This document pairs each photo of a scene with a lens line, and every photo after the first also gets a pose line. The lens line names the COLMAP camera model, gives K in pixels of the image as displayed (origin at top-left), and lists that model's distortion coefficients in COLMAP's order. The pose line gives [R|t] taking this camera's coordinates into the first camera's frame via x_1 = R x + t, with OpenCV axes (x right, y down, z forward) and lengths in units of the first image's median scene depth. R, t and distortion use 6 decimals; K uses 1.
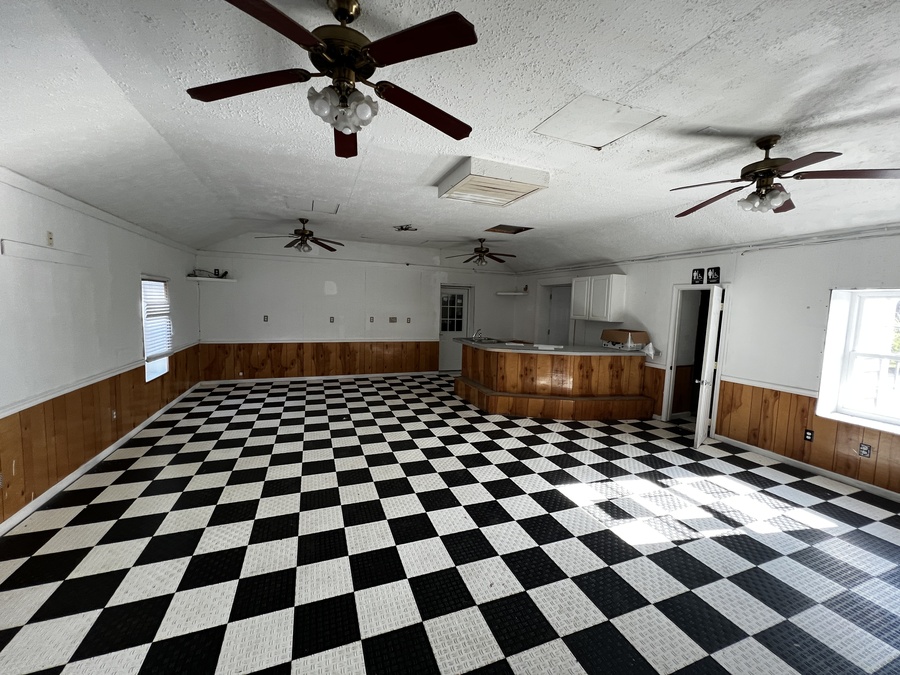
lens RADIAL K [[360.2, 0, 450.5], [0, 360.2, 335.9], [0, 0, 1]] dist [-0.001317, 0.000180]
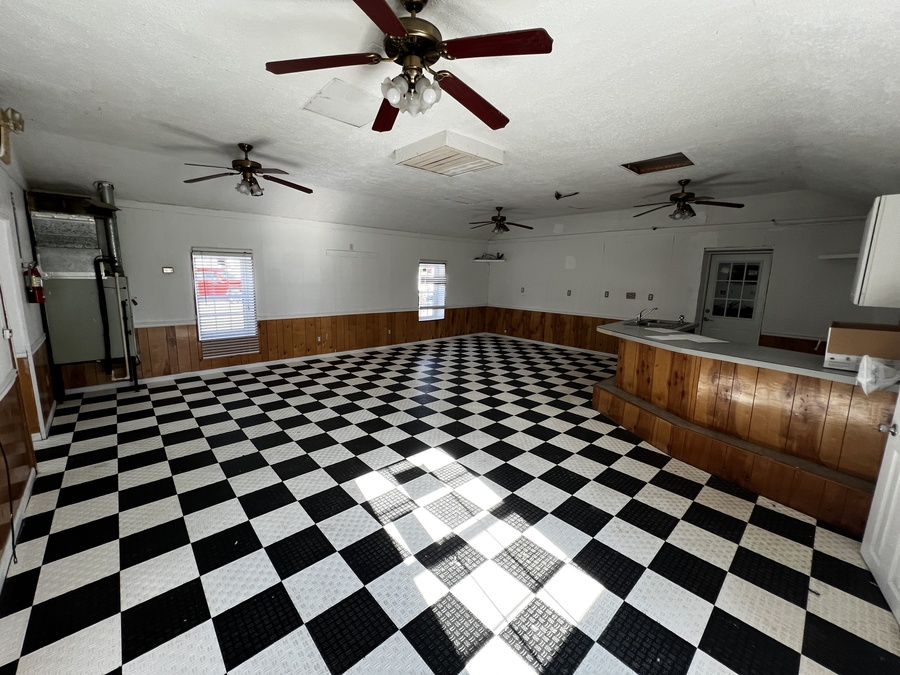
lens RADIAL K [[360.2, 0, 441.7], [0, 360.2, 334.8], [0, 0, 1]] dist [-0.001317, 0.000180]
pose [[0.357307, 0.132277, -0.924573, 0.819845], [-0.090921, 0.990145, 0.106521, -0.003390], [0.929551, 0.046003, 0.365812, 0.429499]]
